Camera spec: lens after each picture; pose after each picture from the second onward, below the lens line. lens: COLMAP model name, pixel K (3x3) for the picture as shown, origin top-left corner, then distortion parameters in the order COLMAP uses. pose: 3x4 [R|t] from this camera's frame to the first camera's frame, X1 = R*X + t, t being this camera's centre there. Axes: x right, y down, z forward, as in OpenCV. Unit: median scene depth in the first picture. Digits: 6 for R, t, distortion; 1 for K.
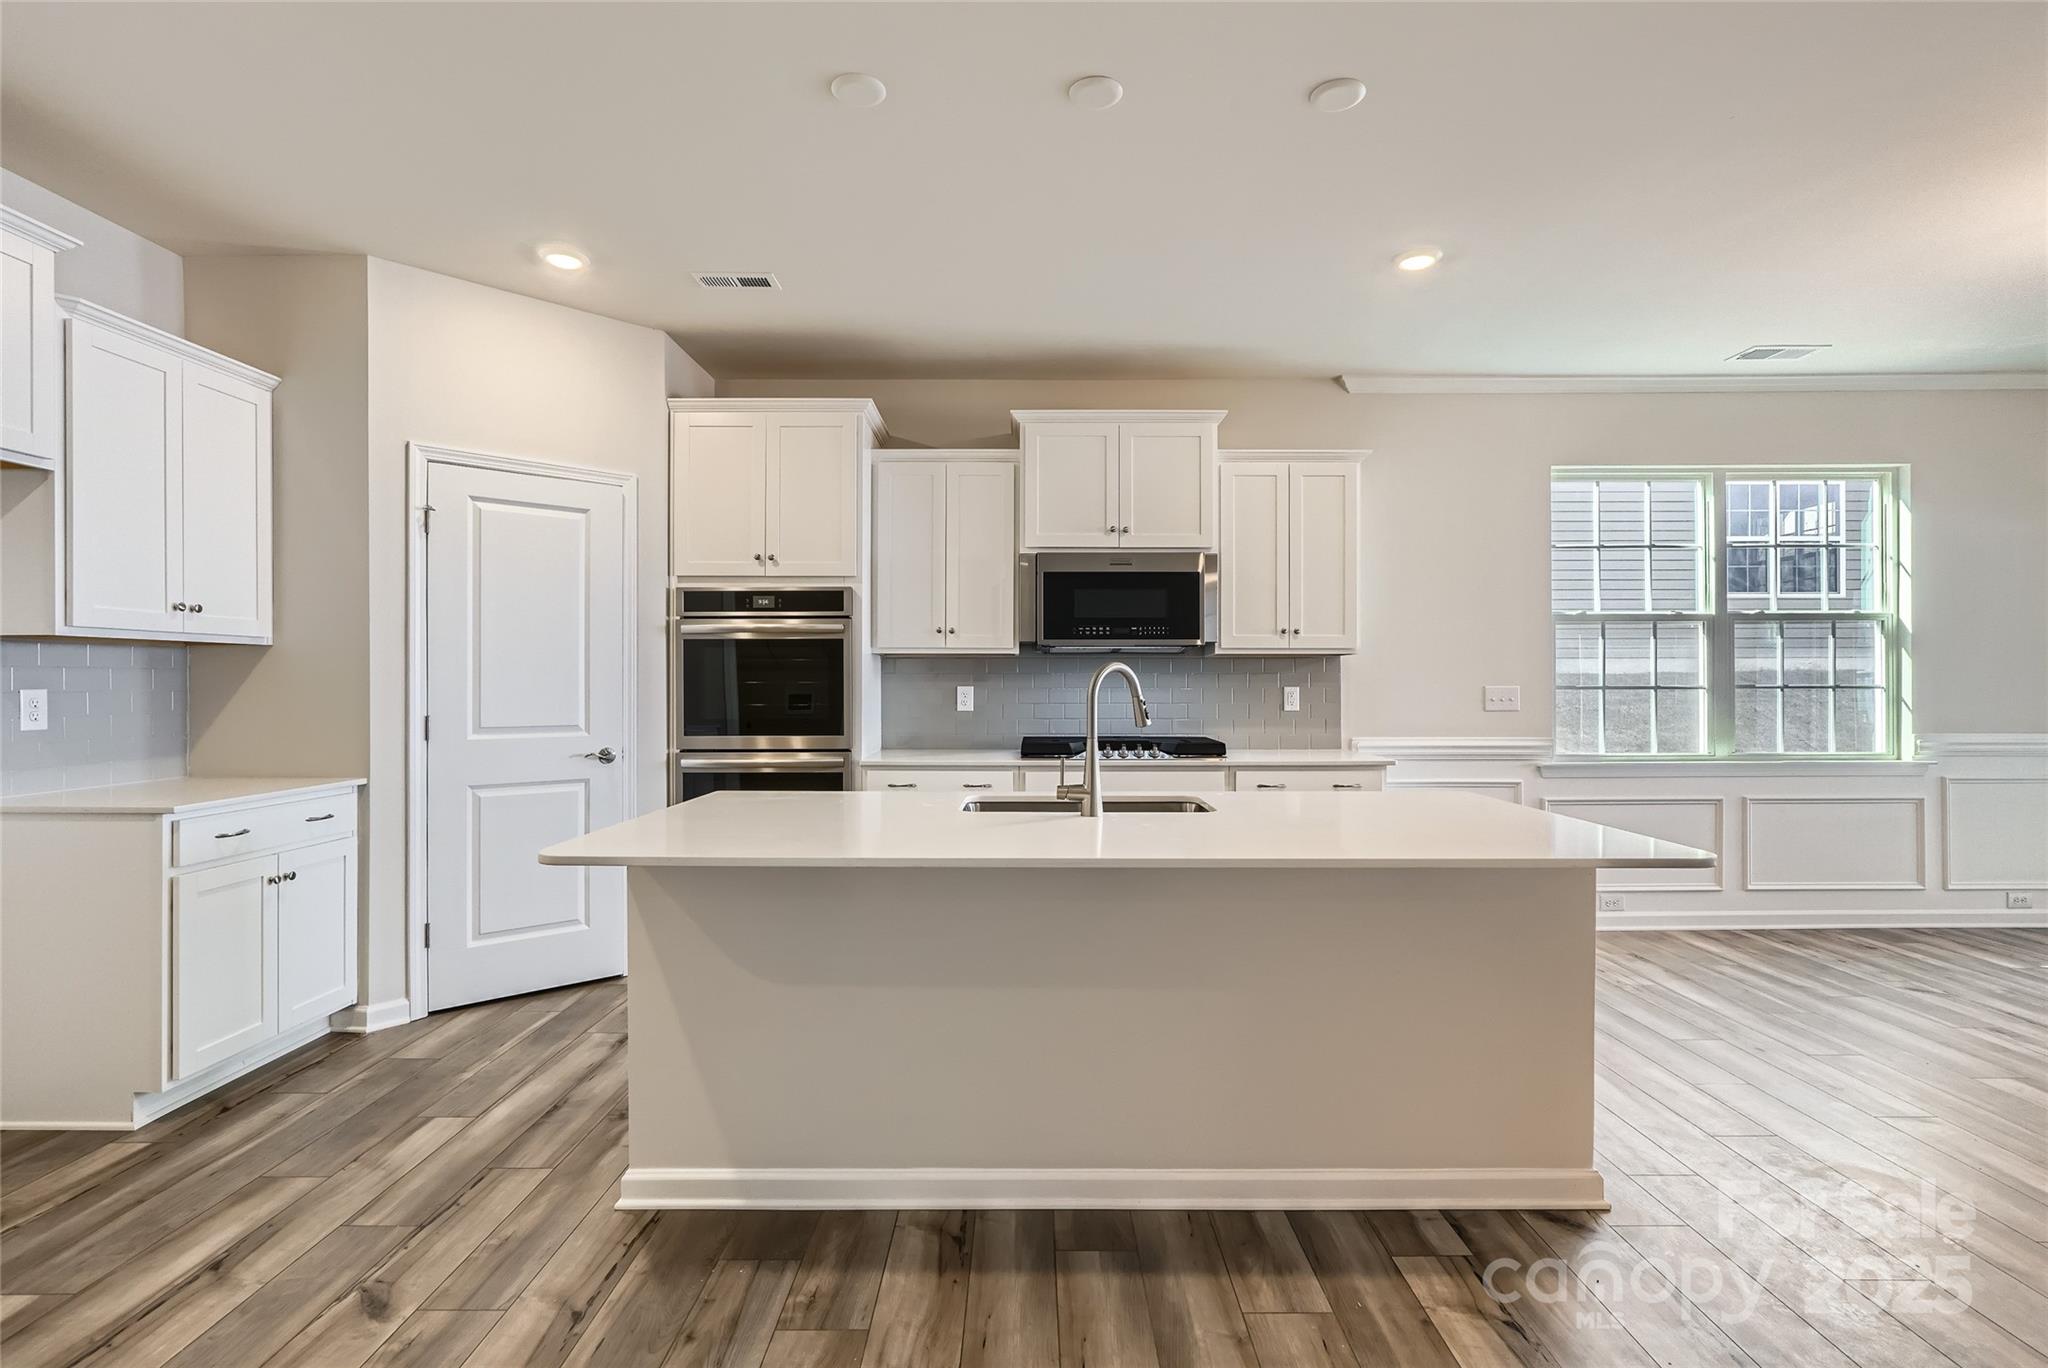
lens RADIAL K [[988.5, 0, 1031.4], [0, 988.5, 685.8], [0, 0, 1]] dist [0.001953, 0.001643]
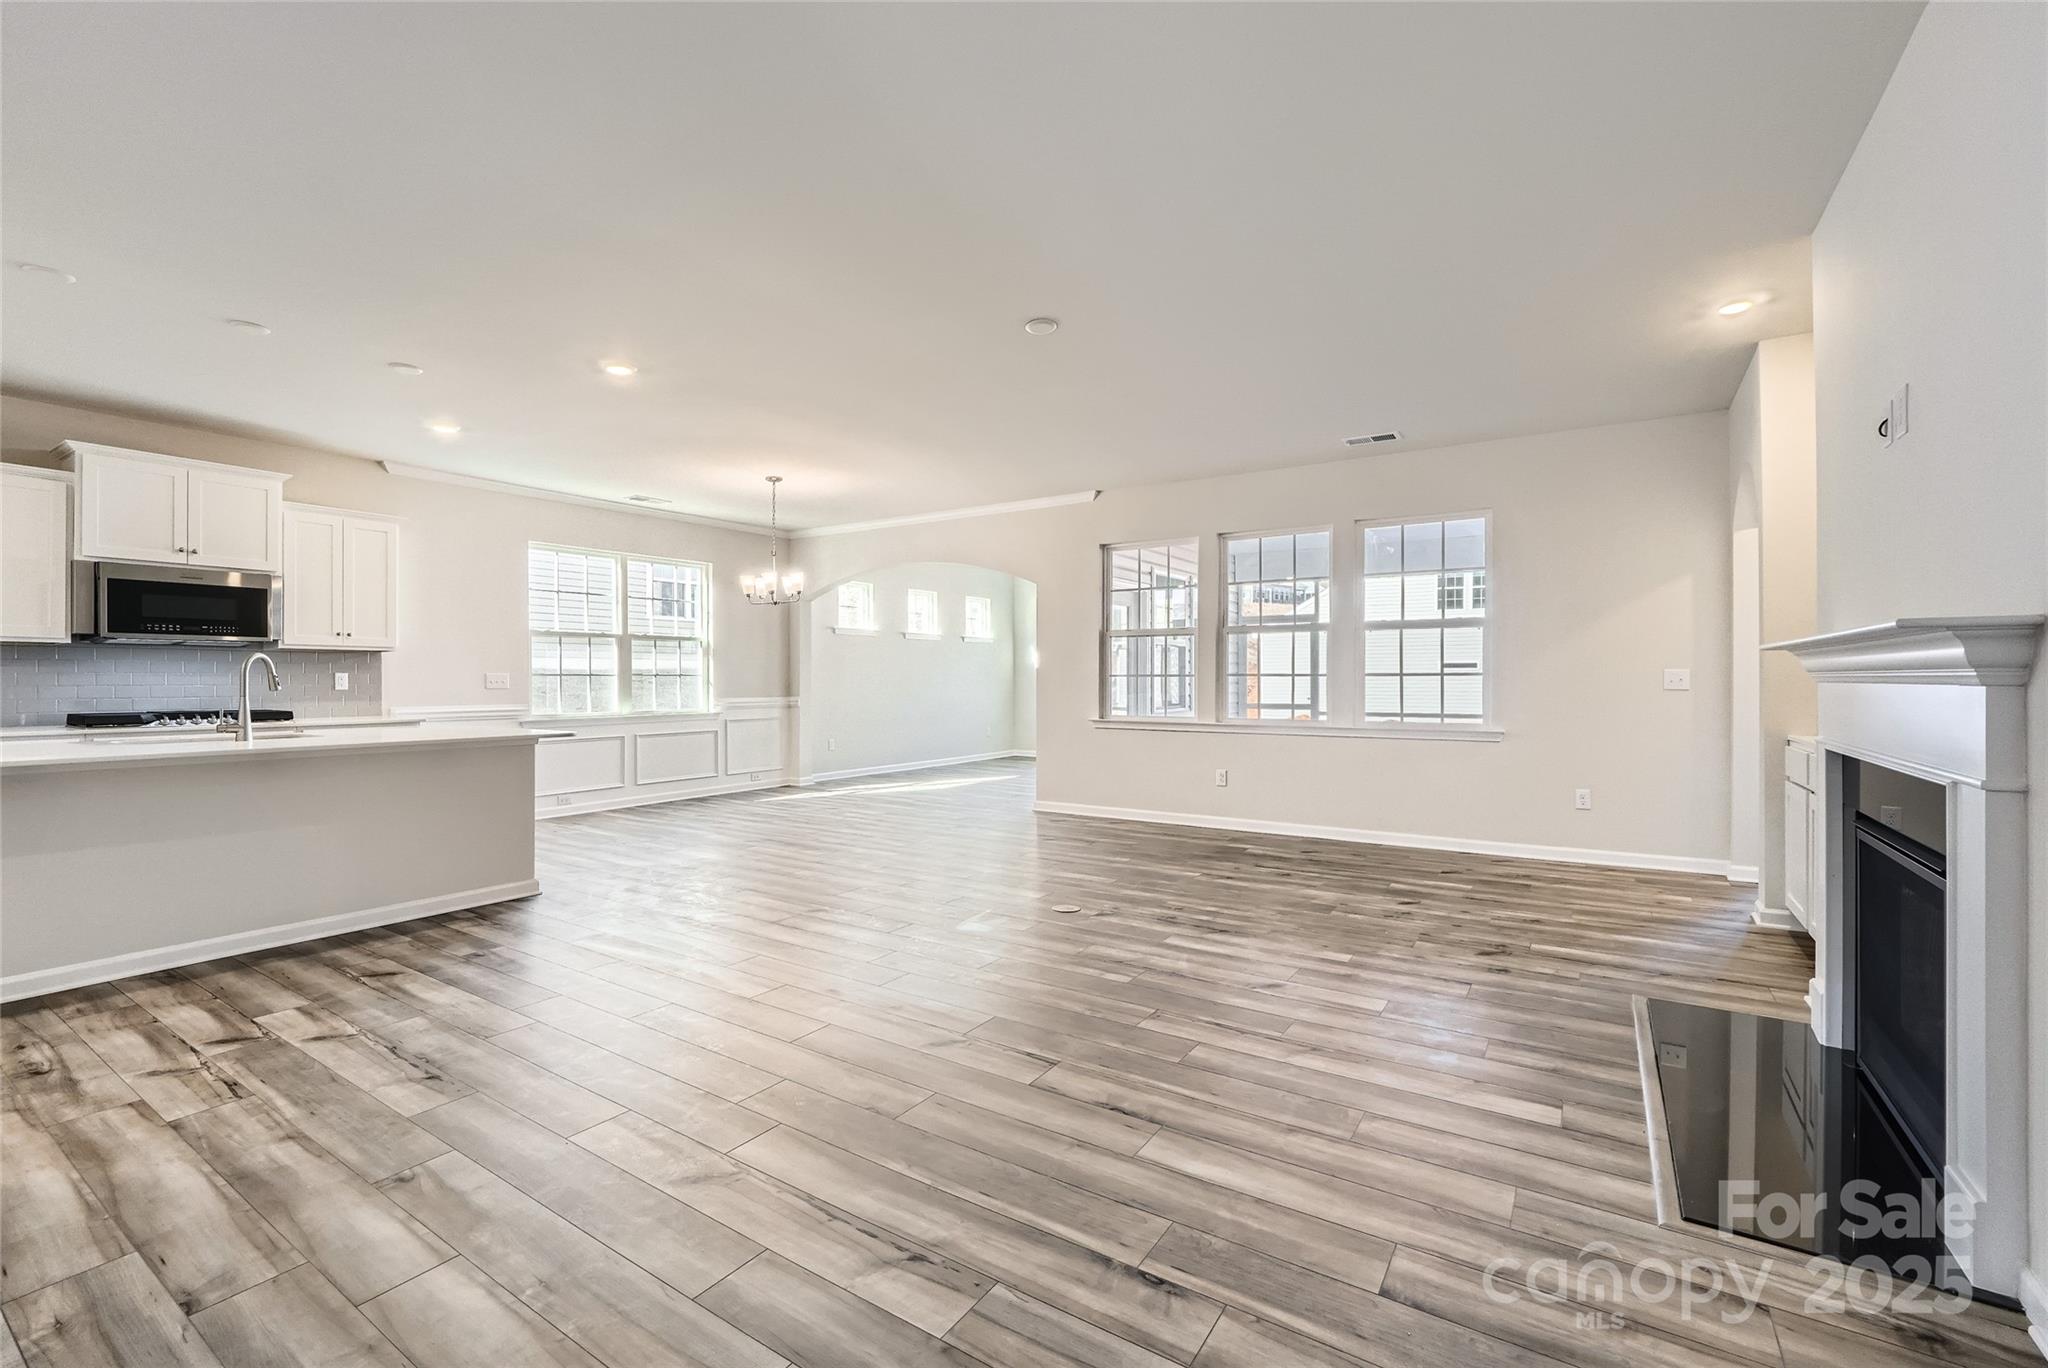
lens RADIAL K [[875.2, 0, 1026.1], [0, 875.2, 680.2], [0, 0, 1]] dist [-0.008862, 0.000832]
pose [[0.553509, -0.000495, 0.832843, -0.231941], [0.003257, 0.999993, -0.001570, 0.016622], [-0.832837, 0.003581, 0.553507, -0.504646]]
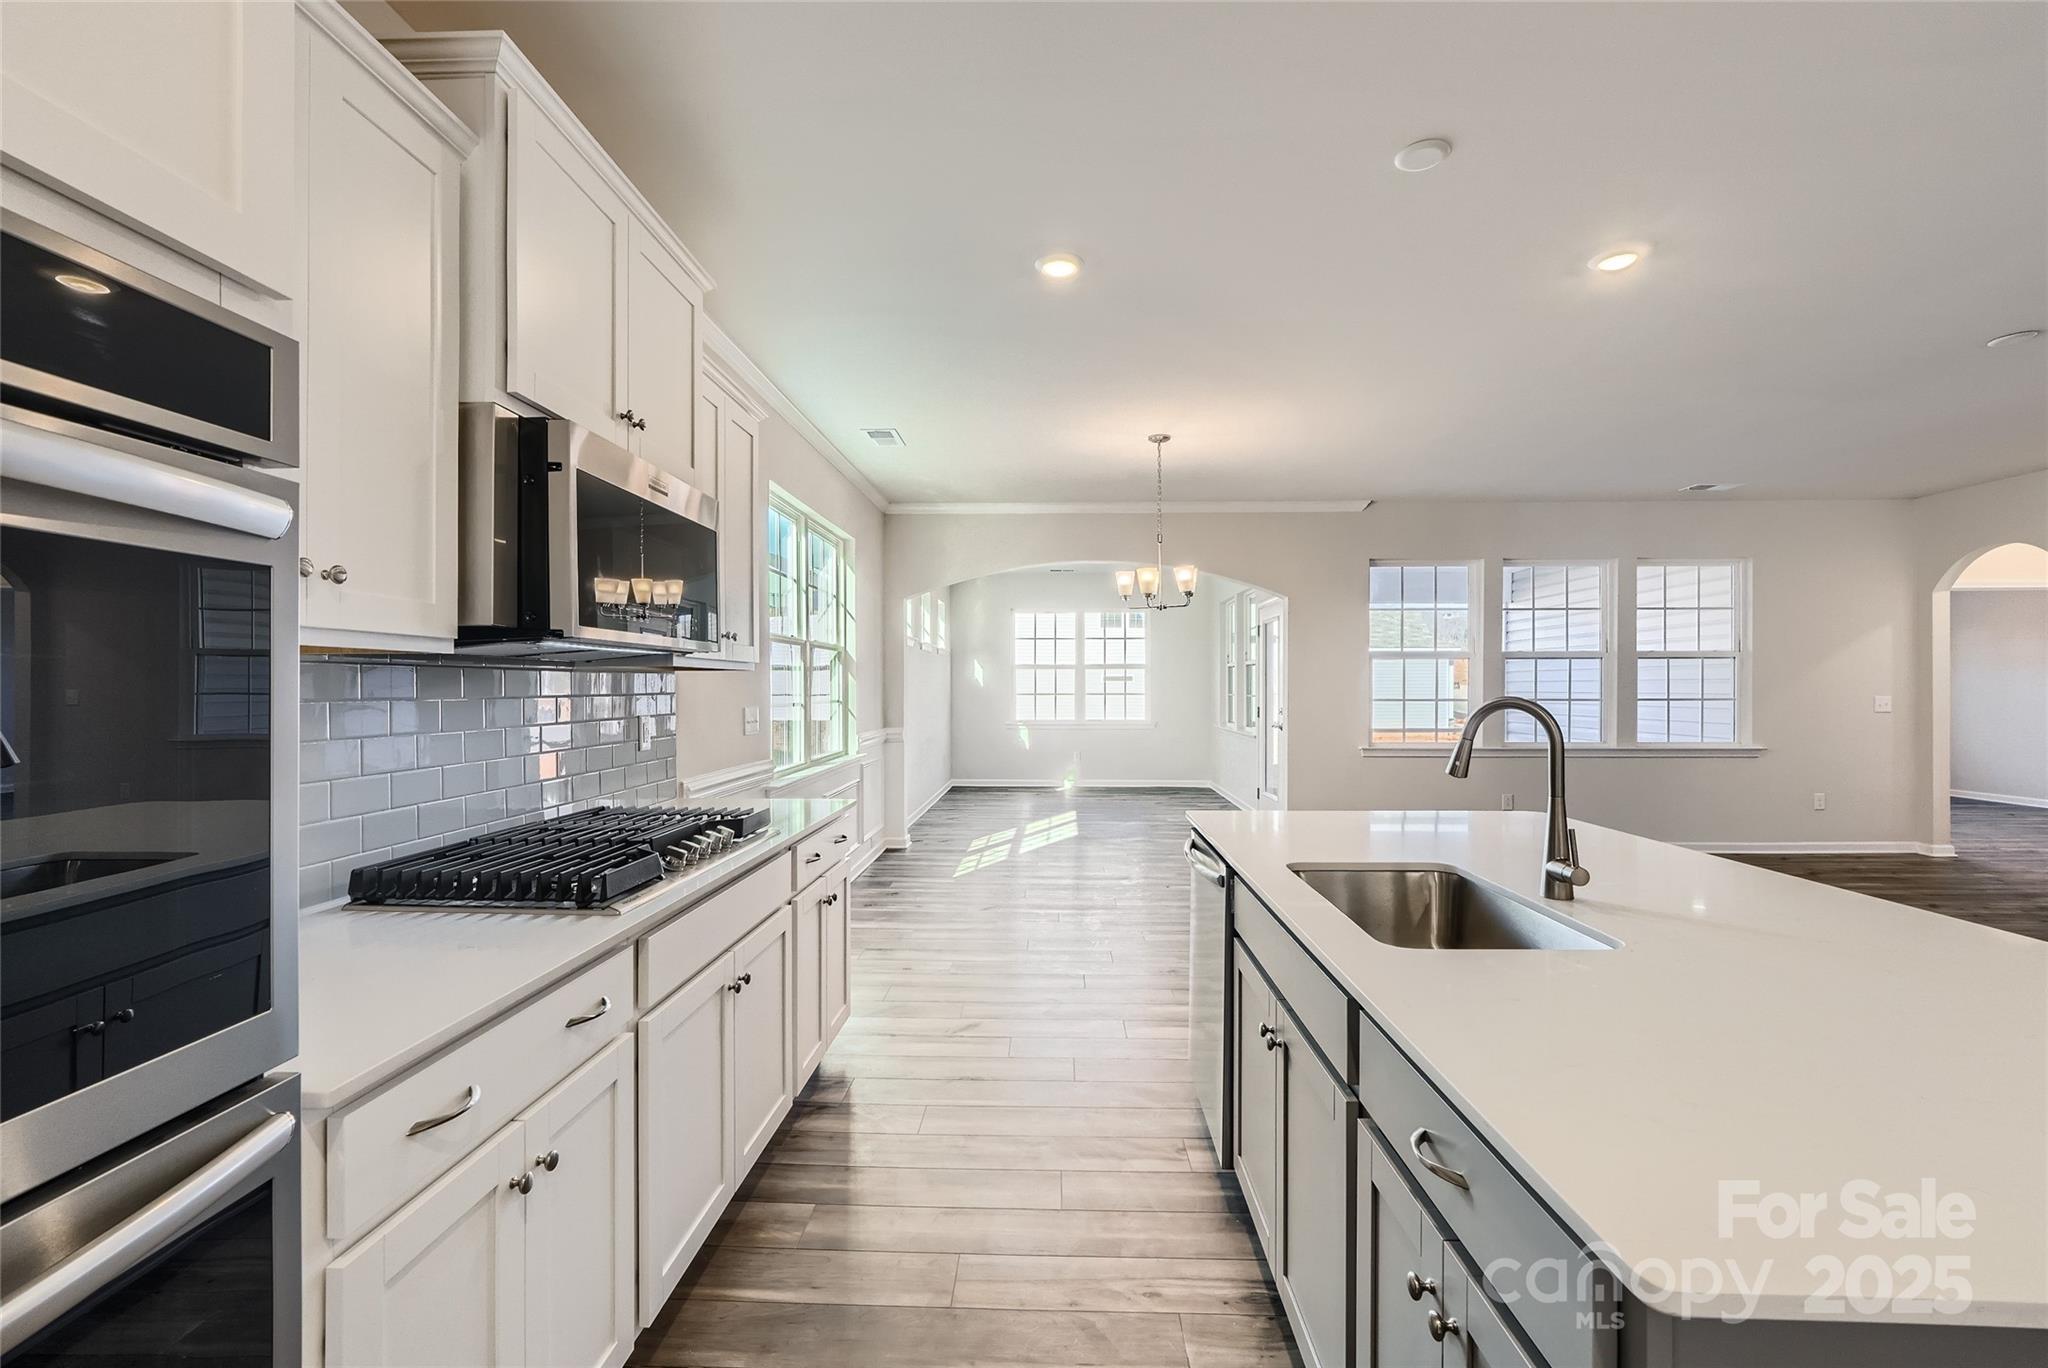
lens RADIAL K [[875.2, 0, 1025.5], [0, 875.2, 682.1], [0, 0, 1]] dist [-0.008862, 0.000832]
pose [[0.044682, 0.006025, 0.998983, -0.323771], [0.004959, 0.999968, -0.006253, -0.016447], [-0.998989, 0.005233, 0.044650, 0.712691]]
